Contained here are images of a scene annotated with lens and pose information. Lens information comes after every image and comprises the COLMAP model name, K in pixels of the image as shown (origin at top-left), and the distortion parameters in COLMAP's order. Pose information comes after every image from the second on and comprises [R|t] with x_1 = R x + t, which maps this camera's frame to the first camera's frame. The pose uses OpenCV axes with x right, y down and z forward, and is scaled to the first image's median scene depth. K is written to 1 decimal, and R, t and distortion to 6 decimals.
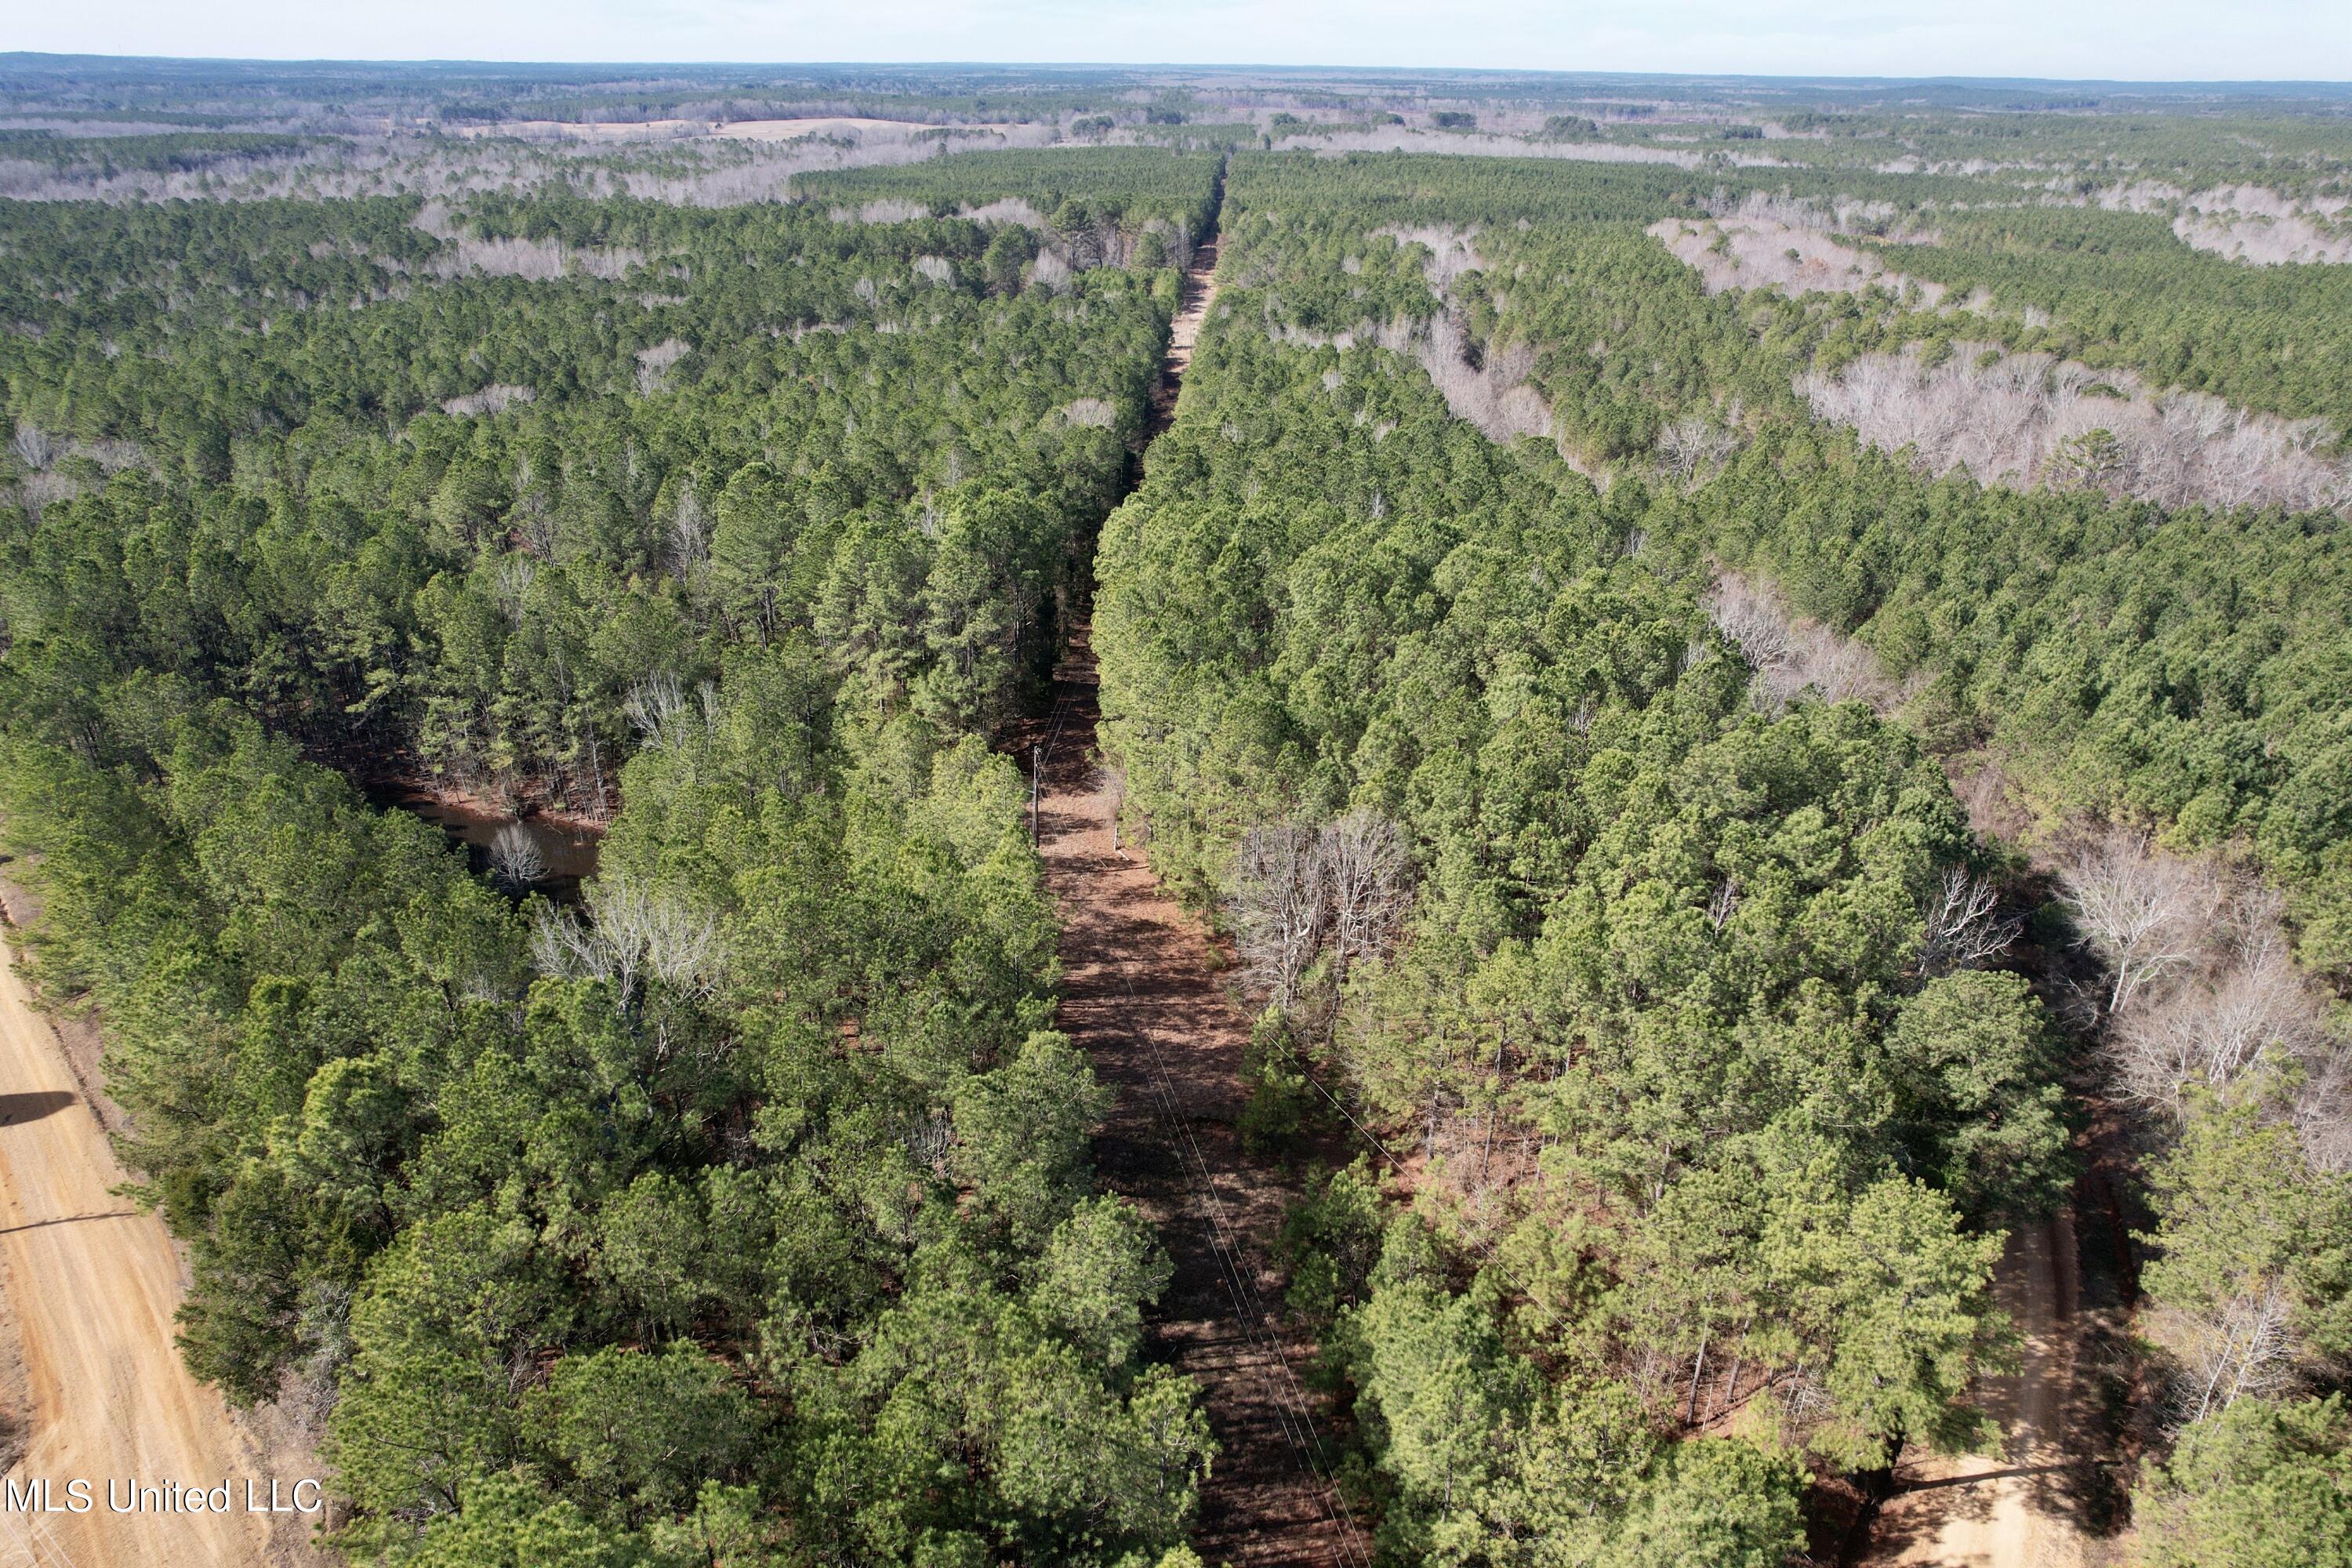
lens RADIAL K [[1504.7, 0, 1198.3], [0, 1504.7, 772.6], [0, 0, 1]] dist [-0.077676, 0.073770]
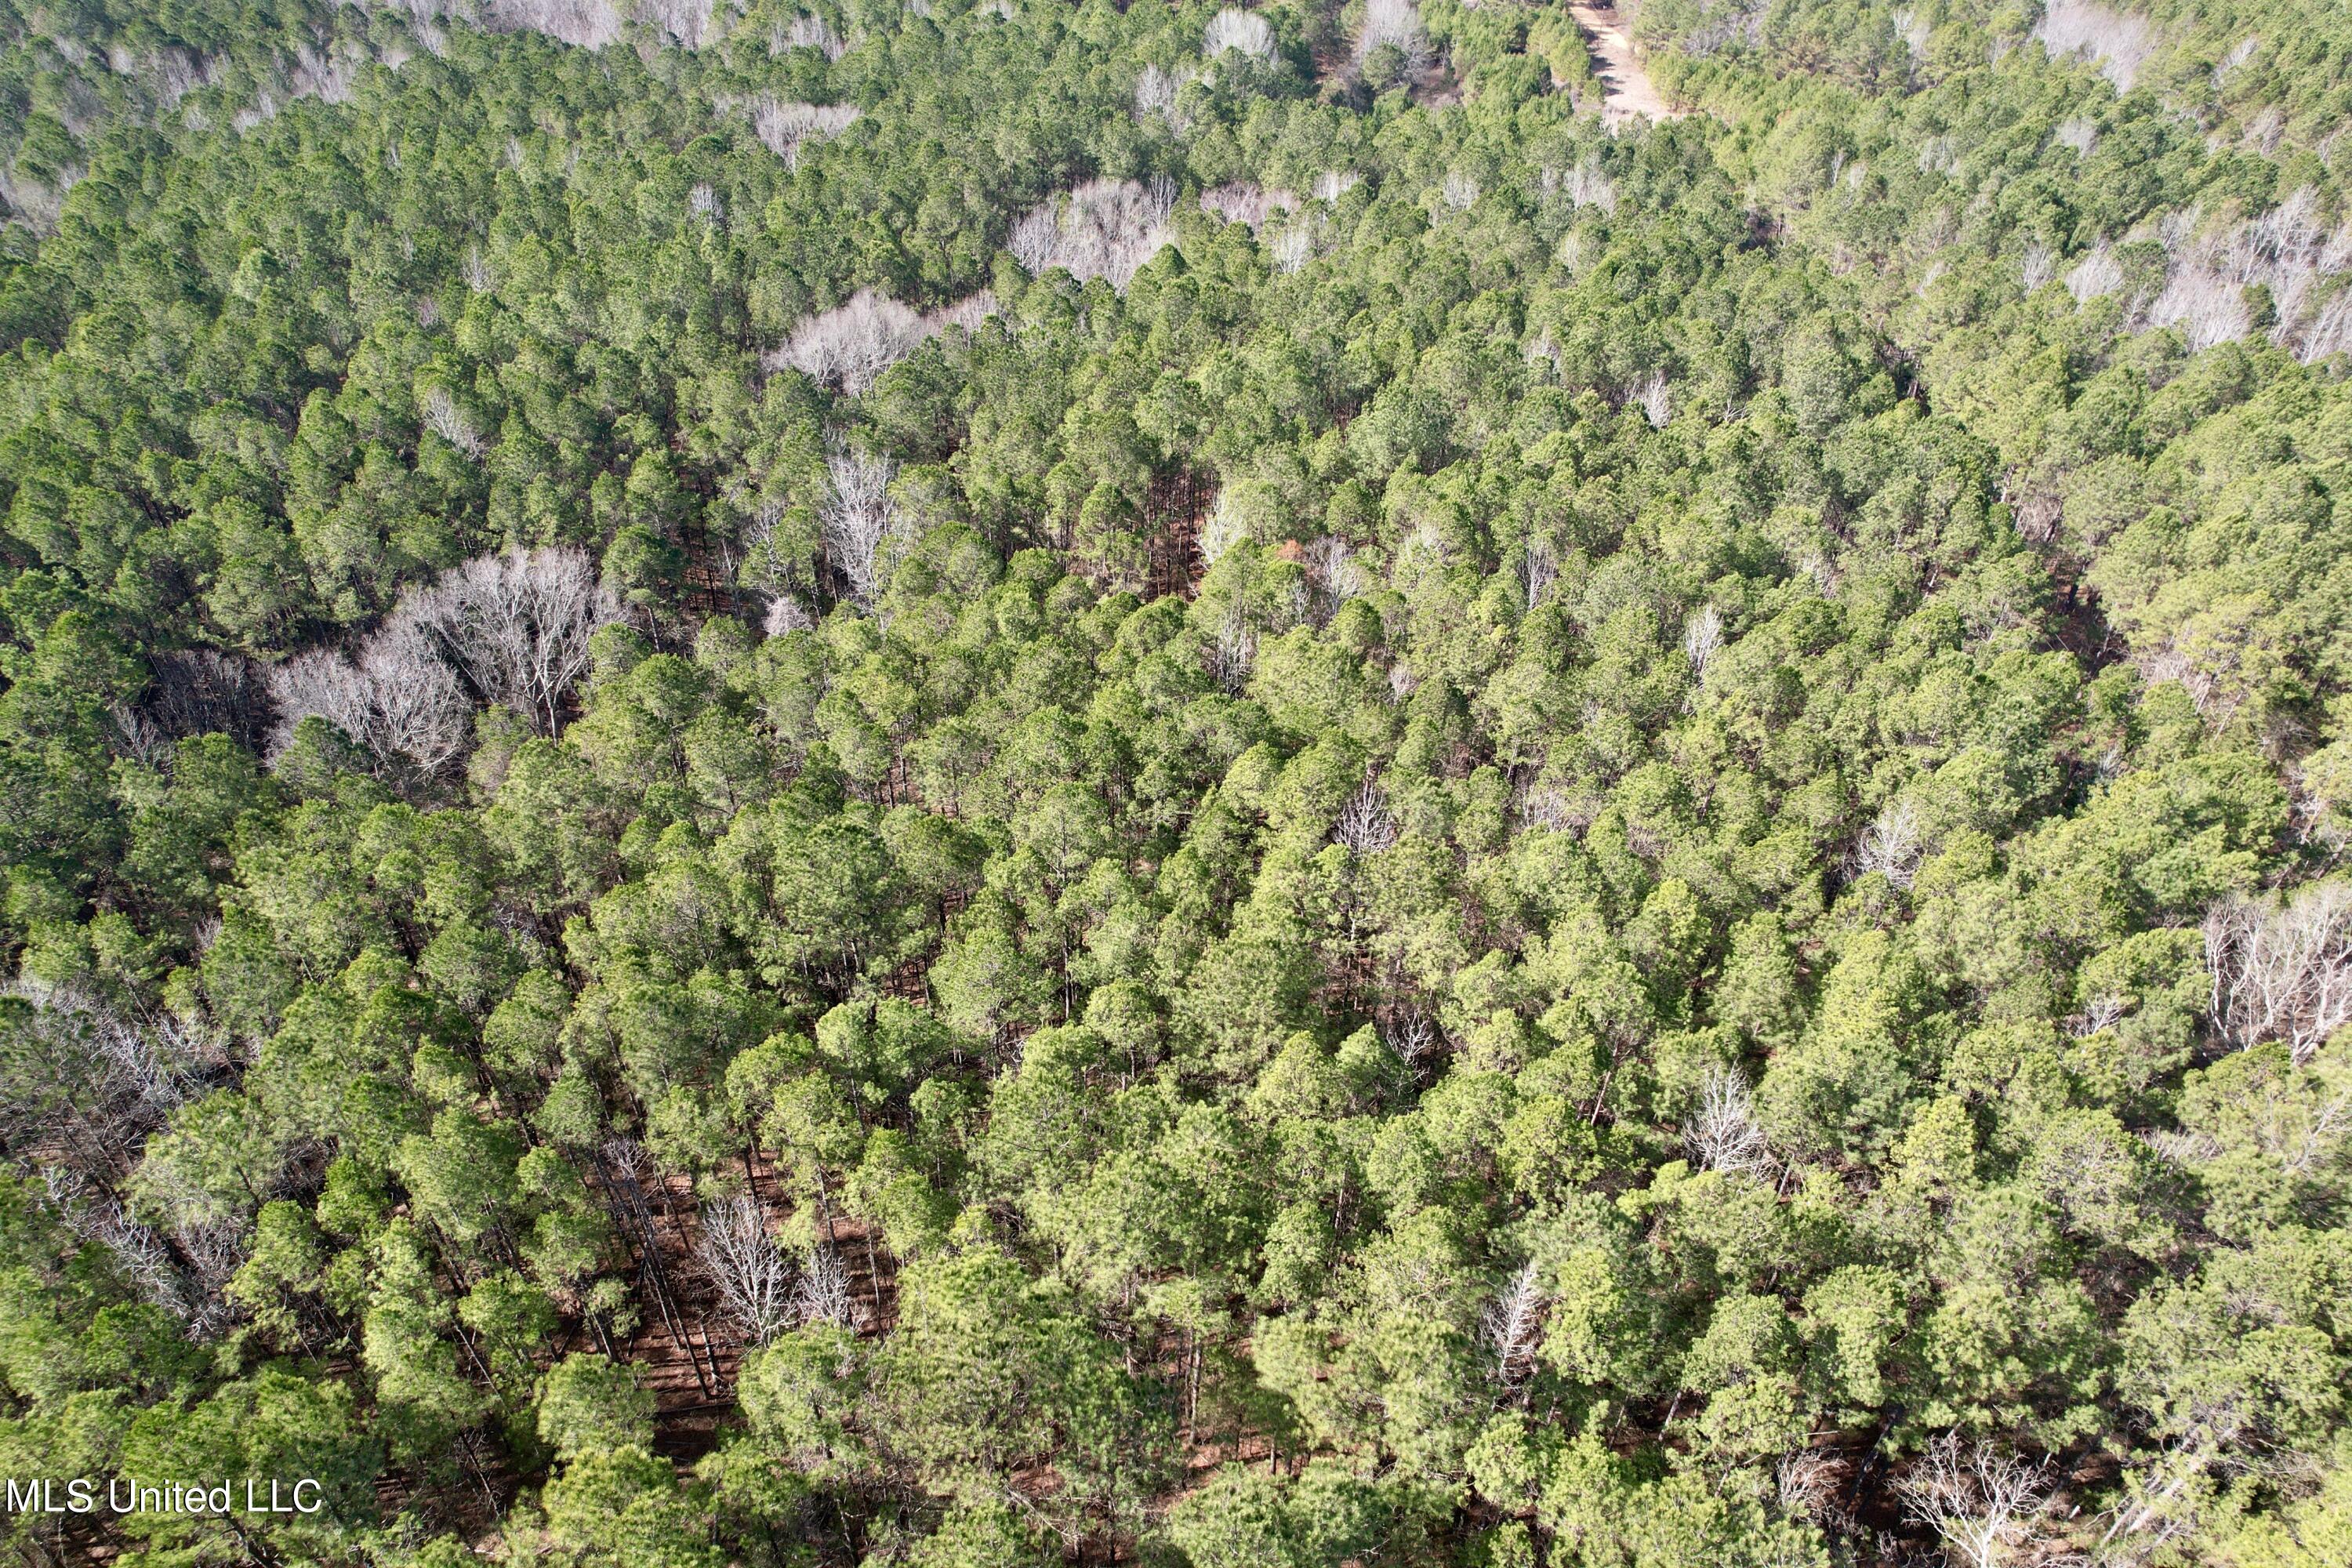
lens RADIAL K [[1504.7, 0, 1198.3], [0, 1504.7, 772.6], [0, 0, 1]] dist [-0.077676, 0.073770]
pose [[0.998848, 0.030149, -0.037325, -0.193460], [-0.021577, 0.977073, 0.211806, -0.208765], [0.042855, -0.210757, 0.976599, 0.435705]]
